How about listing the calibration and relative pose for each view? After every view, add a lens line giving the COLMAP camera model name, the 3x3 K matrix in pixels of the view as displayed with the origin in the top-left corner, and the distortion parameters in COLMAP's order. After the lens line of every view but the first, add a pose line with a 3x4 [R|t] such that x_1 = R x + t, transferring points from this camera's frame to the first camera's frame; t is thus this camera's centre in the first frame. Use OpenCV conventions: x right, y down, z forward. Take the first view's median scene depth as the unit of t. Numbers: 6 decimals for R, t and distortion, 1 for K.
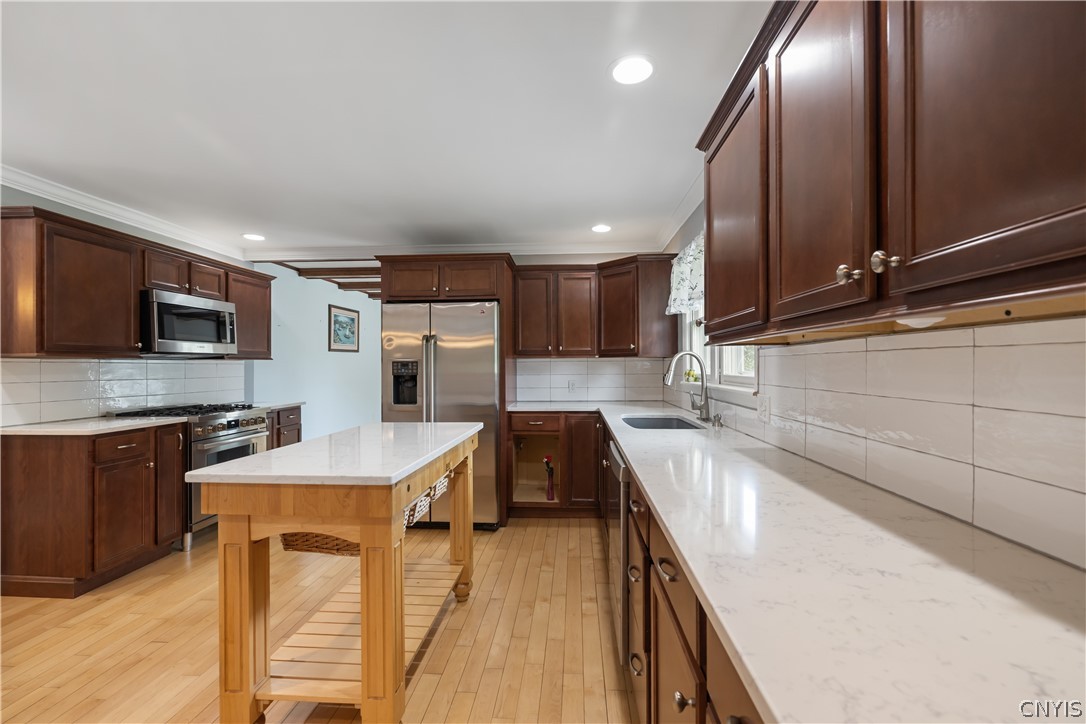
lens RADIAL K [[453.7, 0, 537.2], [0, 453.7, 364.2], [0, 0, 1]] dist [0.002417, -0.000250]
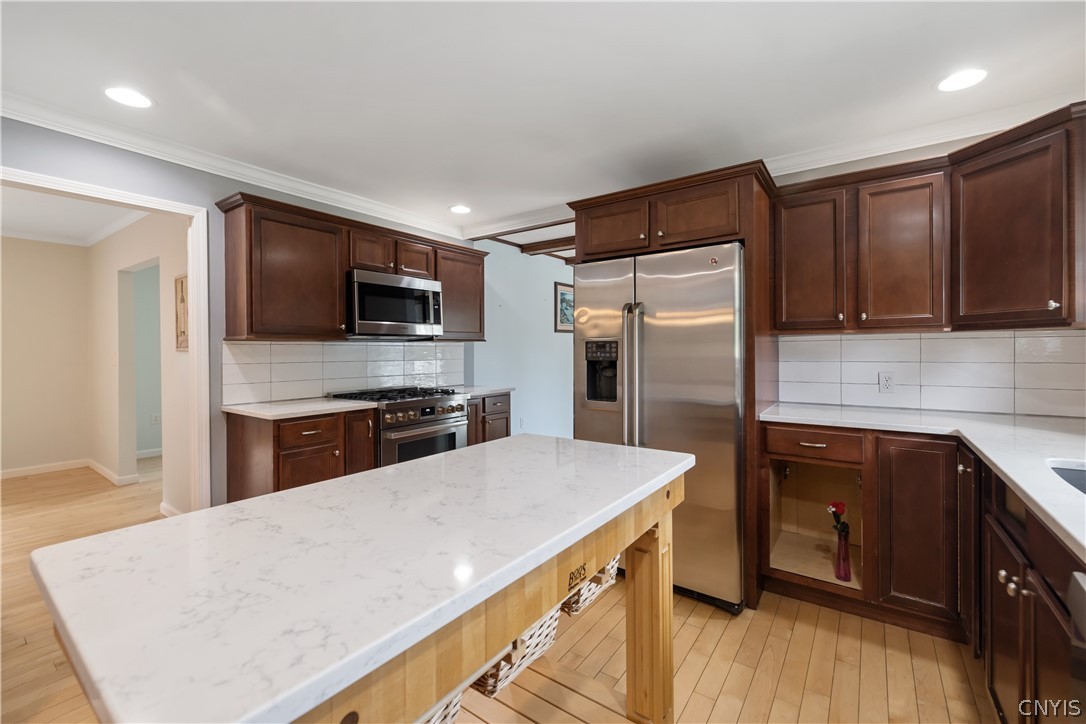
lens RADIAL K [[453.7, 0, 541.7], [0, 453.7, 349.1], [0, 0, 1]] dist [0.002417, -0.000250]
pose [[0.856257, -0.000045, -0.516550, -0.000155], [0.003358, 0.999979, 0.005480, 0.001956], [0.516539, -0.006427, 0.856240, 0.318728]]
